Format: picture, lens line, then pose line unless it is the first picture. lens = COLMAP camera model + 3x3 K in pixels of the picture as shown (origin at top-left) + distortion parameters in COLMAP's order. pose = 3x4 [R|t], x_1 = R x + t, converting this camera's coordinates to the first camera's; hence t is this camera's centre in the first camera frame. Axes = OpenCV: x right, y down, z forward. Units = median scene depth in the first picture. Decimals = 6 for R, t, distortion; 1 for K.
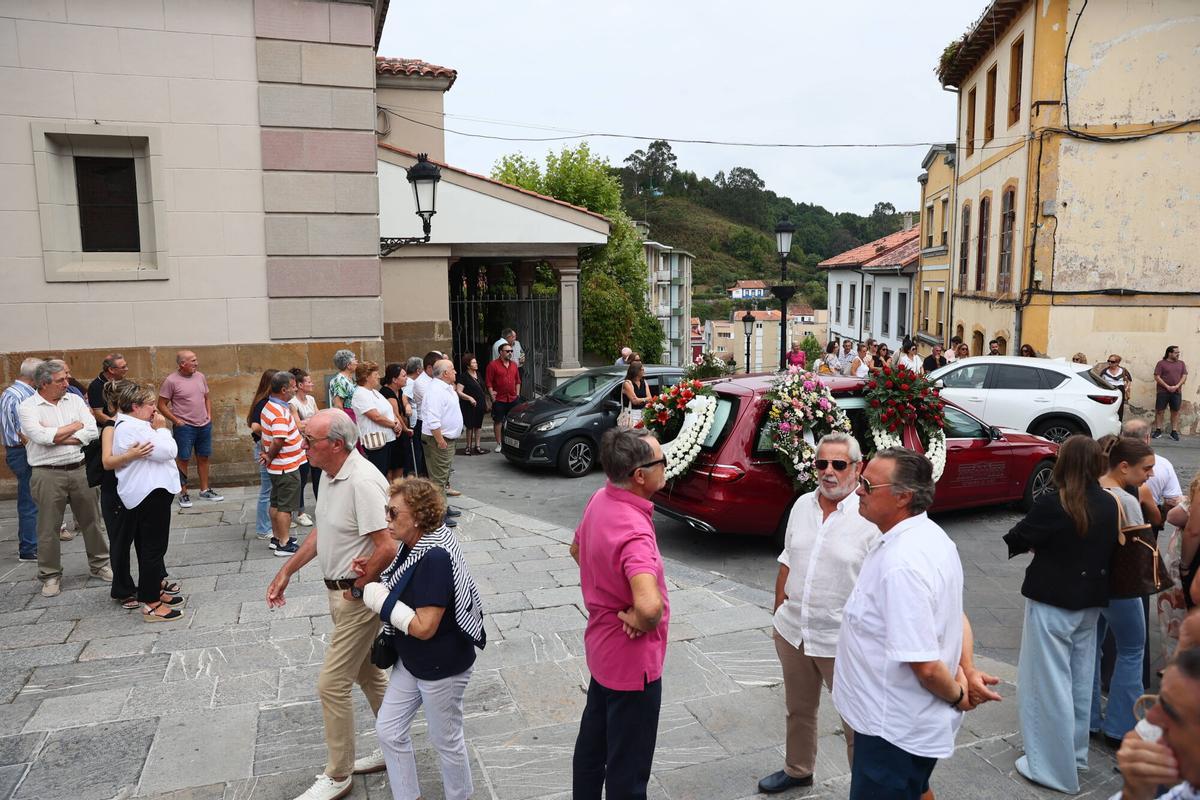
lens RADIAL K [[849.2, 0, 600.0], [0, 849.2, 400.0], [0, 0, 1]] dist [-0.088808, 0.093866]
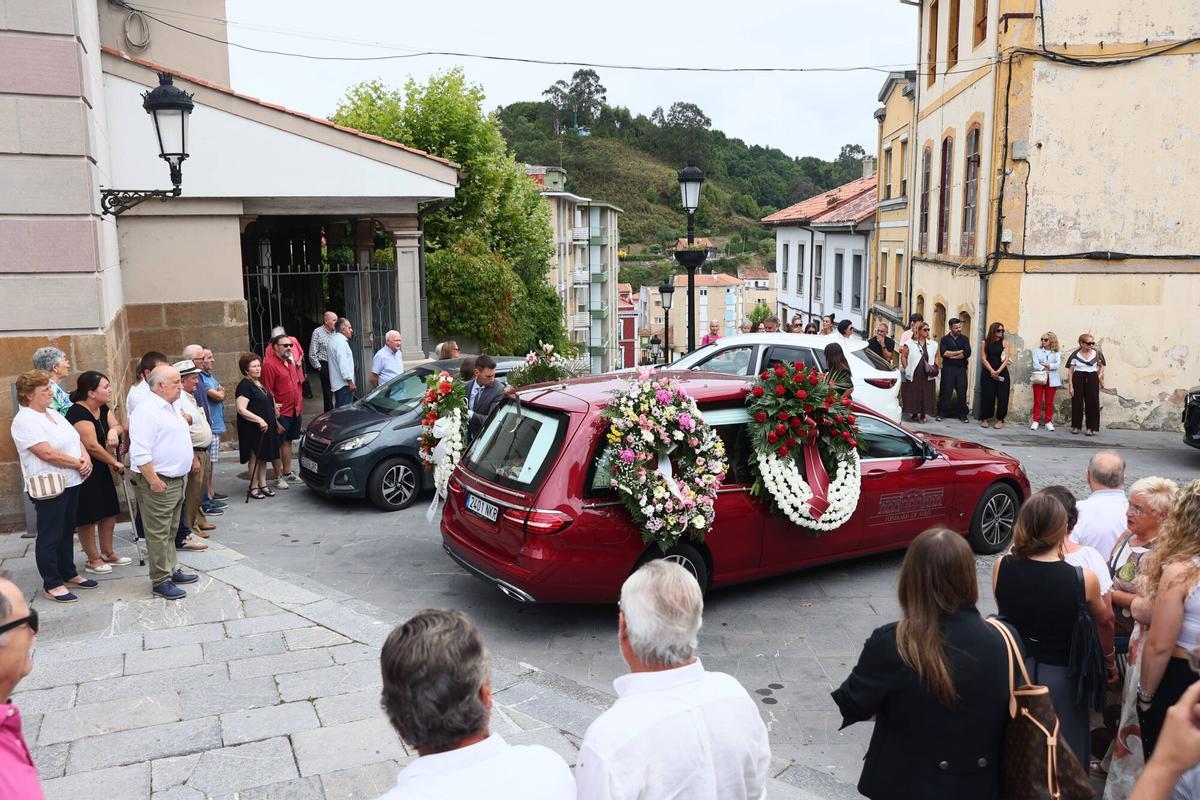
lens RADIAL K [[1007.7, 0, 600.0], [0, 1007.7, 400.0], [0, 0, 1]] dist [-0.052458, 0.110650]
pose [[0.997158, -0.014267, 0.073979, 0.064548], [0.012820, 0.999718, 0.019991, -0.016119], [-0.074244, -0.018986, 0.997059, 0.071516]]
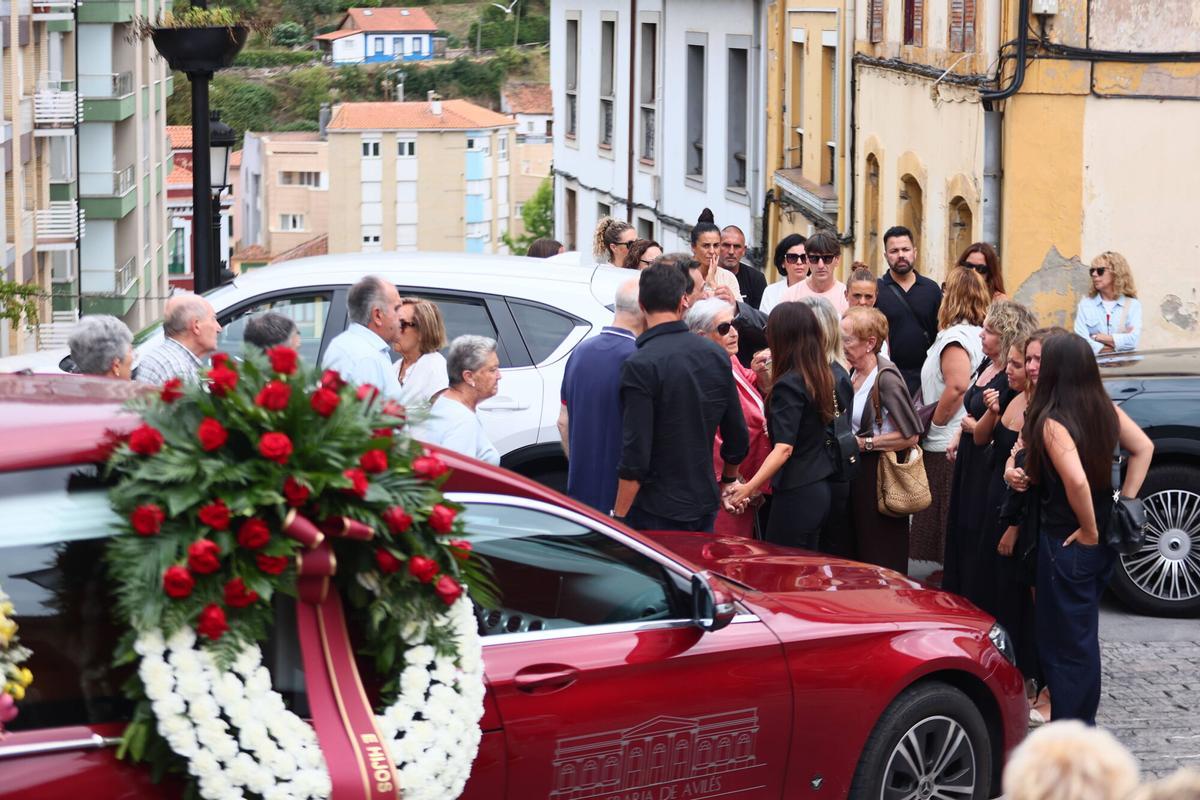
lens RADIAL K [[2631.8, 0, 662.1], [0, 2631.8, 398.8], [0, 0, 1]] dist [-0.345614, 0.405503]
pose [[0.965751, -0.024350, 0.258326, 0.147530], [0.022034, 0.999687, 0.011856, -0.018805], [-0.258533, -0.005758, 0.965985, 0.134523]]
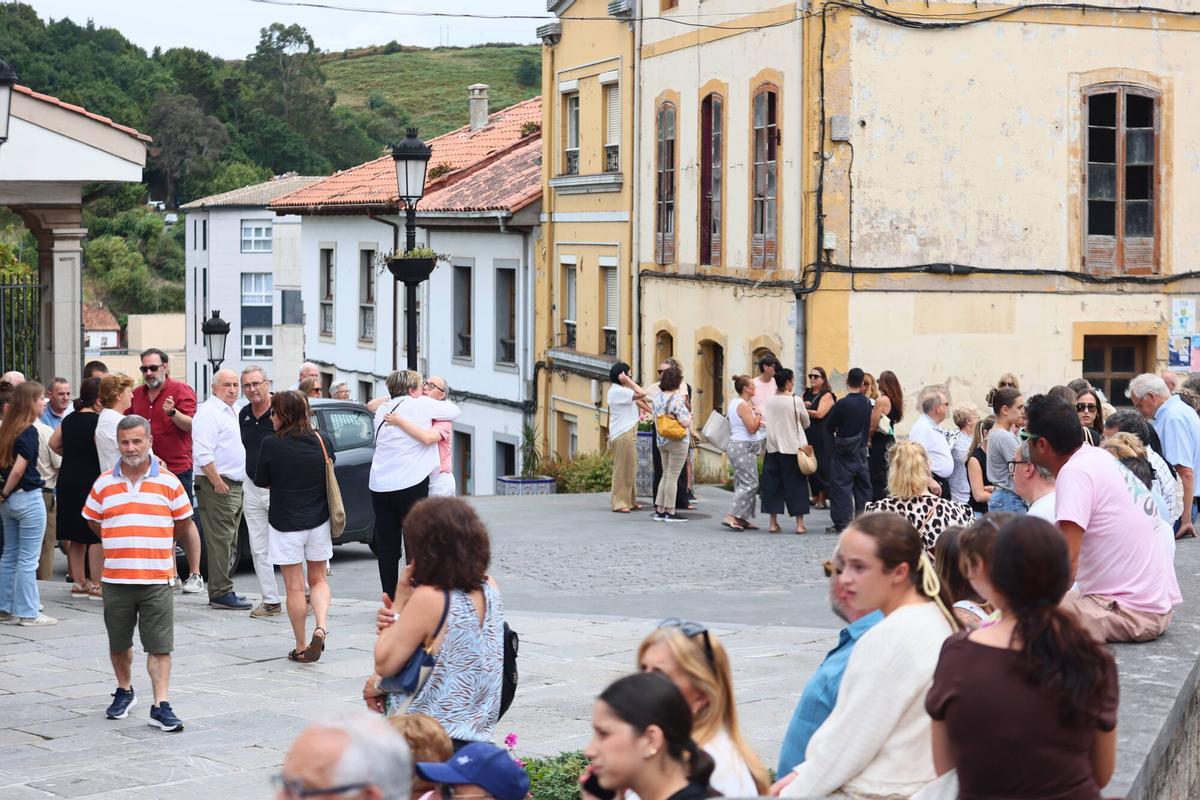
lens RADIAL K [[2631.8, 0, 662.1], [0, 2631.8, 398.8], [0, 0, 1]] dist [-0.345614, 0.405503]
pose [[0.882050, -0.019261, 0.470762, -0.450128], [0.054832, 0.996571, -0.061962, 0.070150], [-0.467955, 0.080466, 0.880082, -0.563013]]
